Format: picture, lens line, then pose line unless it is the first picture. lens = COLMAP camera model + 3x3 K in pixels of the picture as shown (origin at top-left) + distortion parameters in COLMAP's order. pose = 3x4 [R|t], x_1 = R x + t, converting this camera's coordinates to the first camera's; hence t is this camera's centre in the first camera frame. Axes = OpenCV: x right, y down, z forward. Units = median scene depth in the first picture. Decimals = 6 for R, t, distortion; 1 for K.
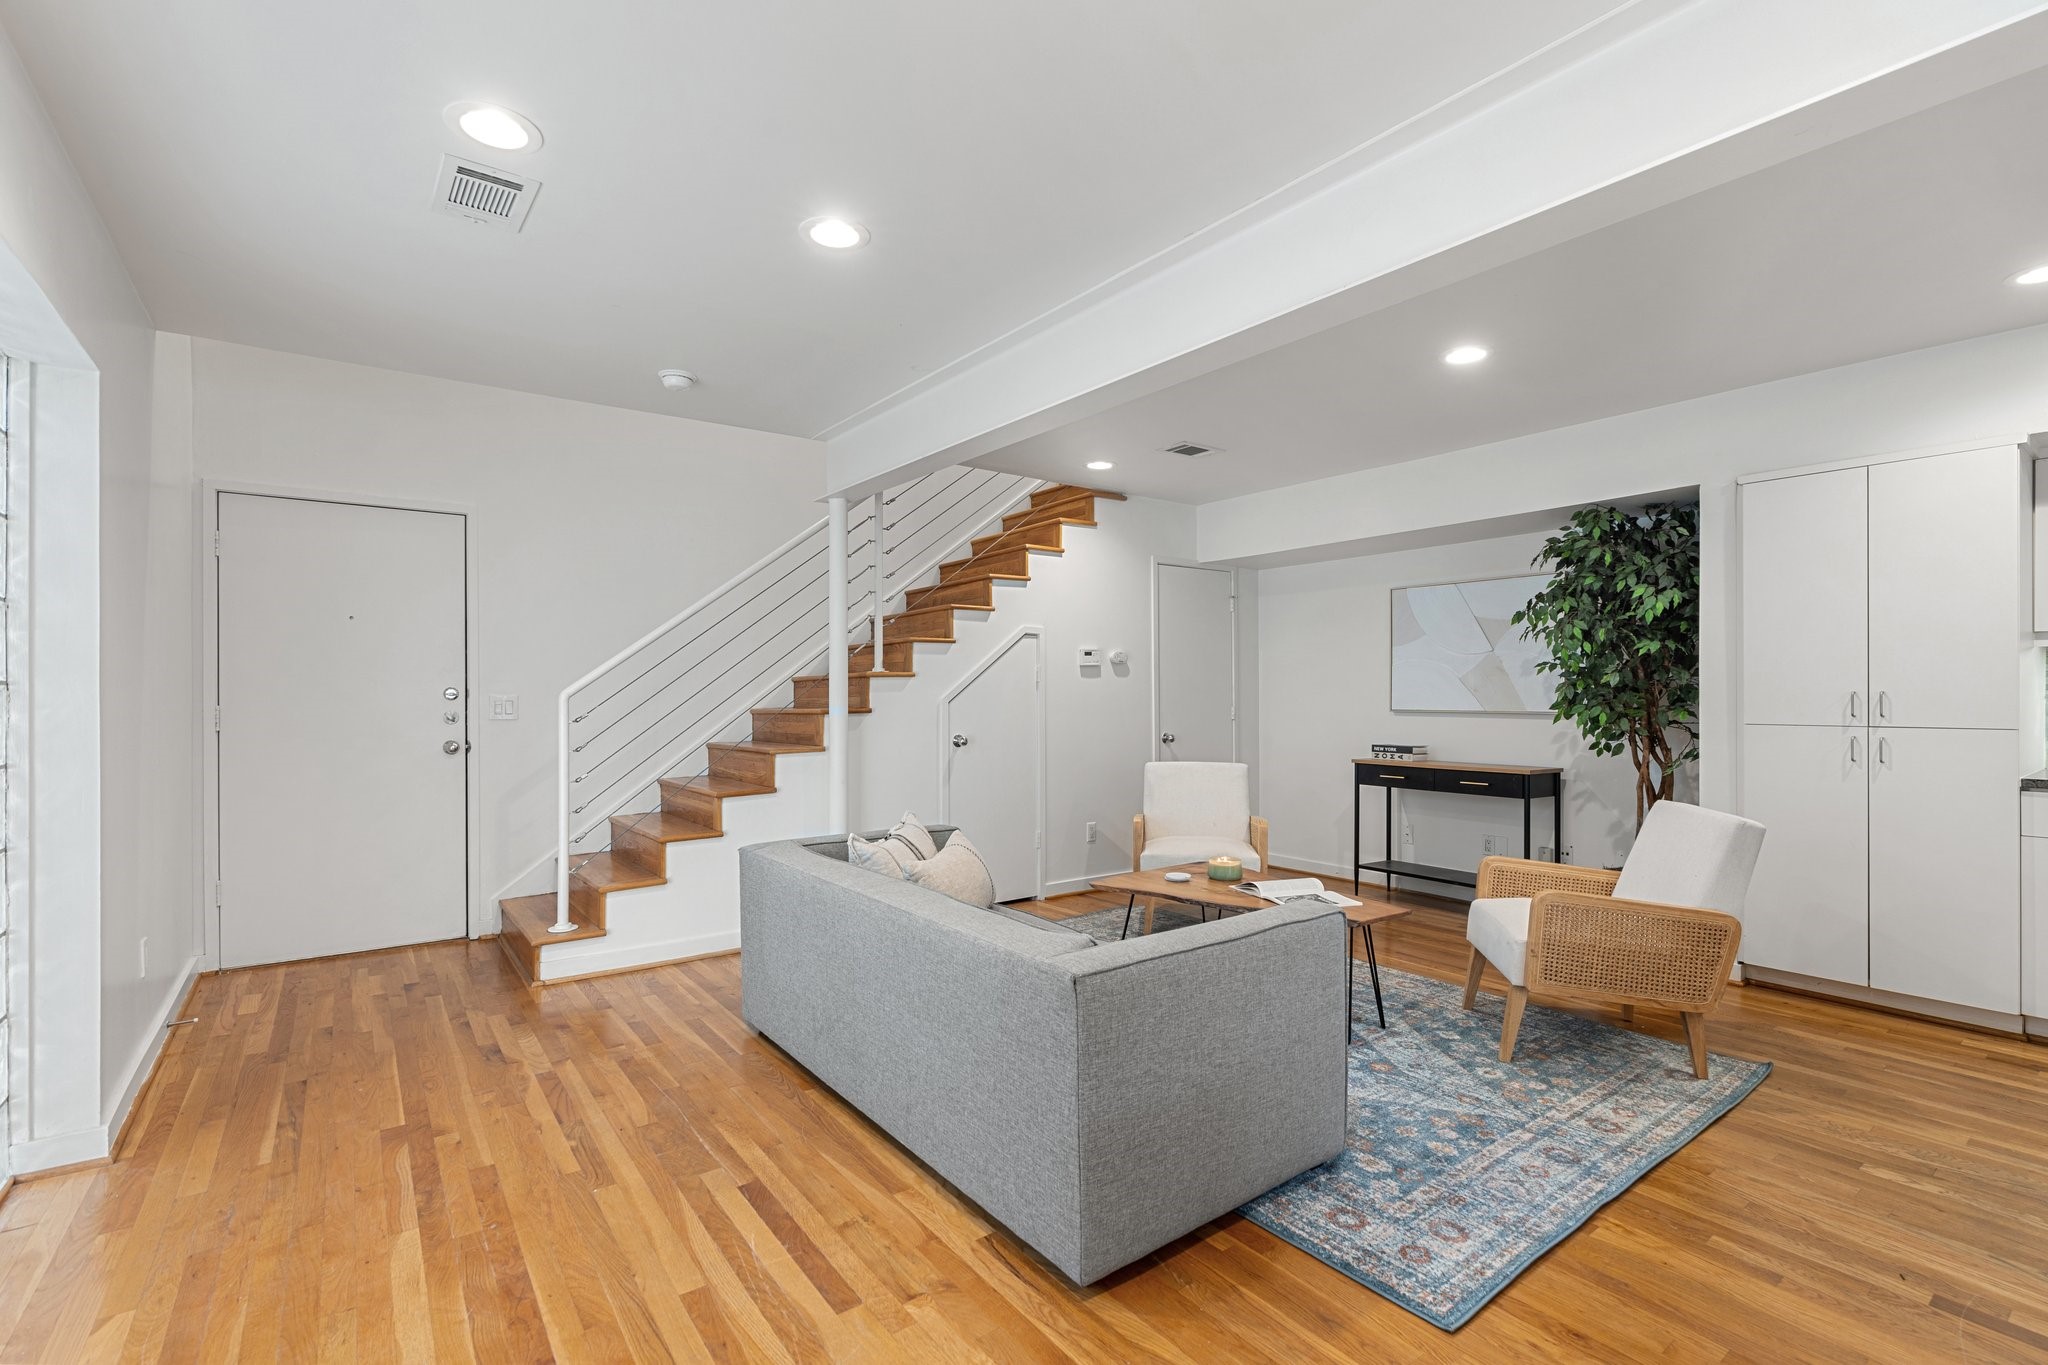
lens RADIAL K [[925.6, 0, 1029.5], [0, 925.6, 695.9], [0, 0, 1]] dist [-0.013015, 0.004110]
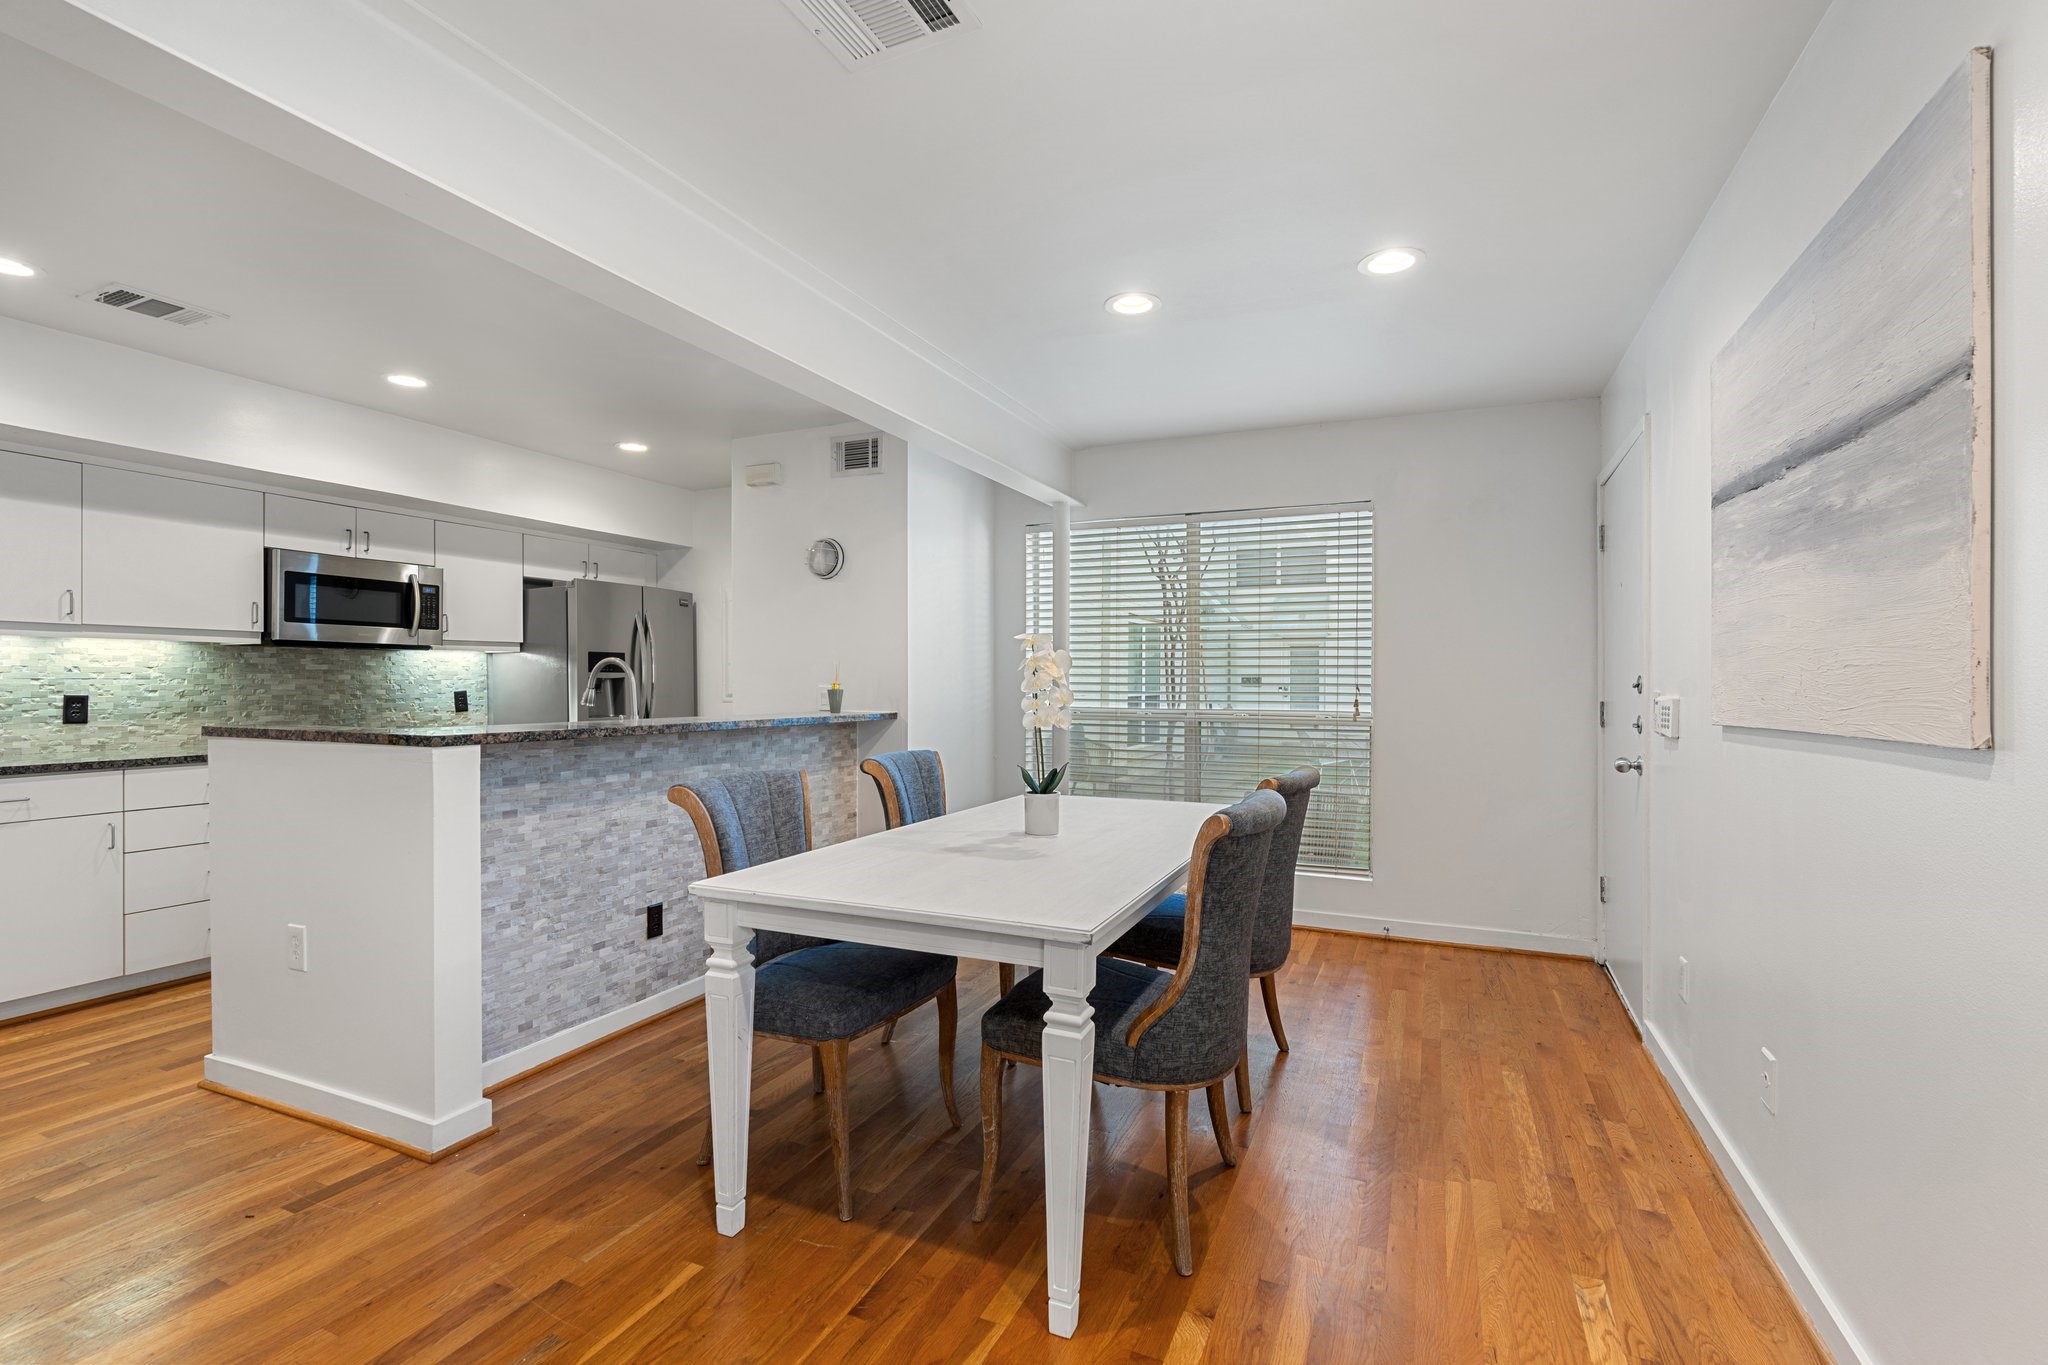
lens RADIAL K [[925.6, 0, 1028.1], [0, 925.6, 690.6], [0, 0, 1]] dist [-0.013015, 0.004110]
pose [[-0.488219, -0.007522, 0.872689, -0.256385], [0.001319, 0.999955, 0.009357, -0.000528], [-0.872720, 0.005719, -0.488187, 0.412339]]
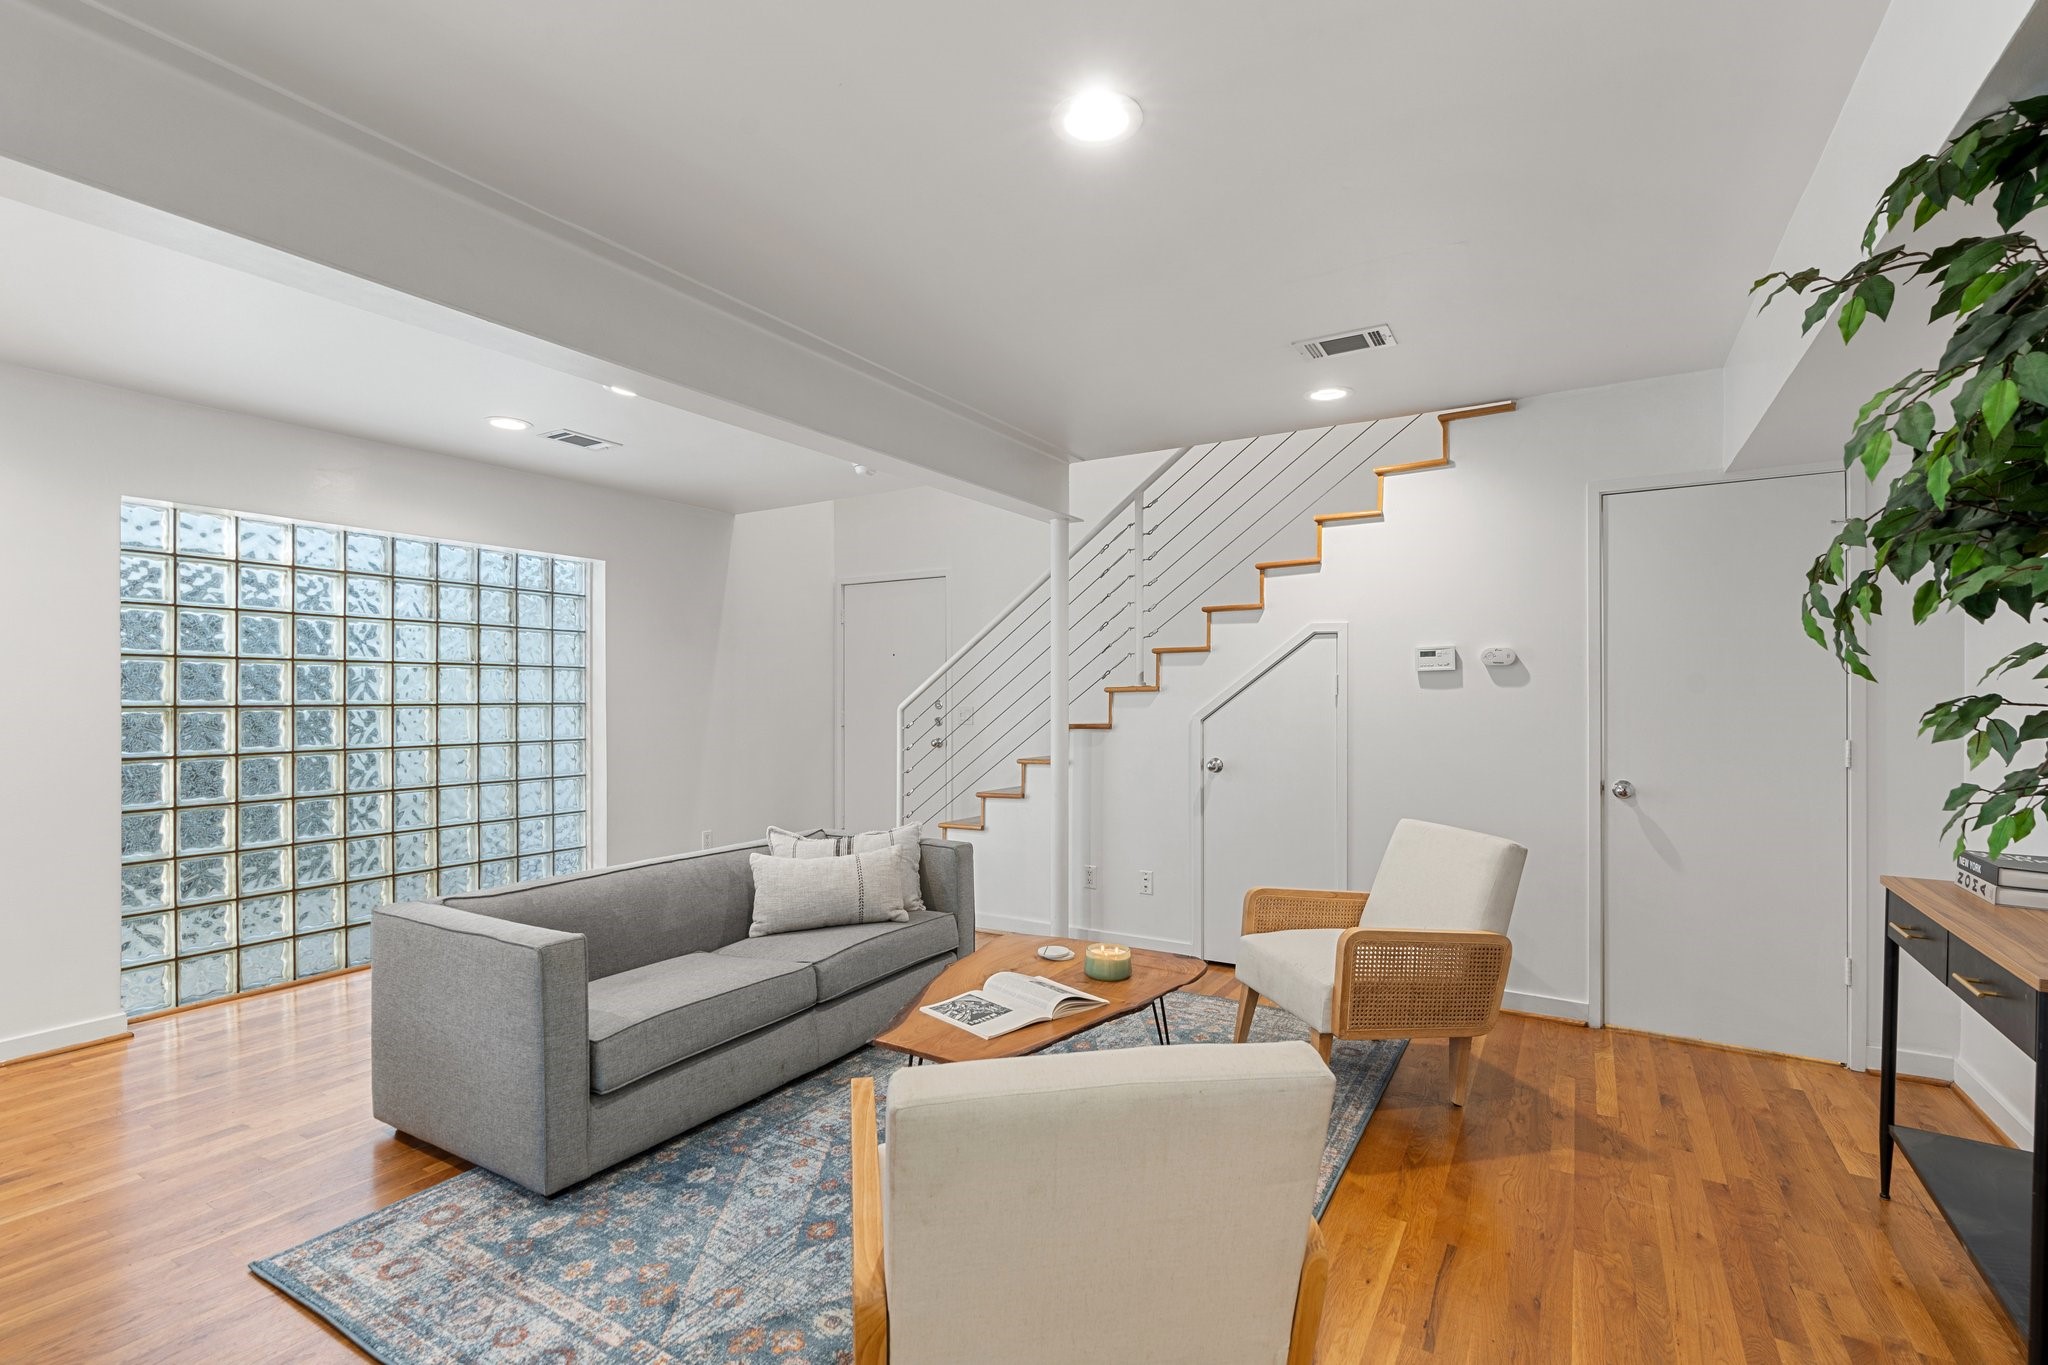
lens RADIAL K [[925.6, 0, 1015.3], [0, 925.6, 700.2], [0, 0, 1]] dist [-0.013015, 0.004110]
pose [[0.375343, 0.005486, -0.926870, 0.976874], [-0.002187, 0.999985, 0.005033, -0.024597], [0.926883, 0.000138, 0.375349, 0.749848]]
